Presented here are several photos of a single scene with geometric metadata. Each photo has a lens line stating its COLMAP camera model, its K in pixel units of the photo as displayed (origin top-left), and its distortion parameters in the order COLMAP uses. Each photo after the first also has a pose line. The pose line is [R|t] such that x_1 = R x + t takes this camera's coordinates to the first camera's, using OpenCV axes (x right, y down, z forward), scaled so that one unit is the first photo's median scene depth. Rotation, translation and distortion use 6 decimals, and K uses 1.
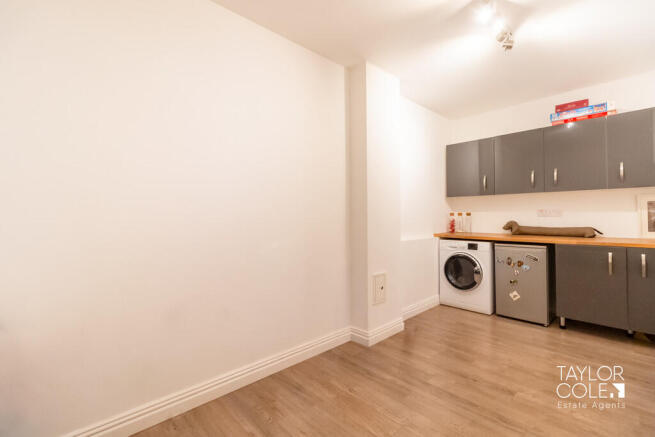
lens RADIAL K [[292.7, 0, 333.2], [0, 292.7, 217.1], [0, 0, 1]] dist [-0.002700, -0.000522]
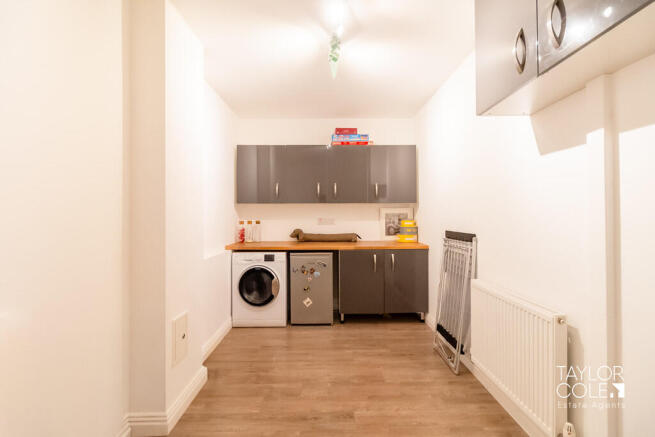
lens RADIAL K [[292.7, 0, 326.0], [0, 292.7, 214.4], [0, 0, 1]] dist [-0.002700, -0.000522]
pose [[0.681032, 0.005903, 0.732230, -0.097080], [0.000837, 0.999961, -0.008840, -0.034030], [-0.732253, 0.006634, 0.681000, 0.248127]]
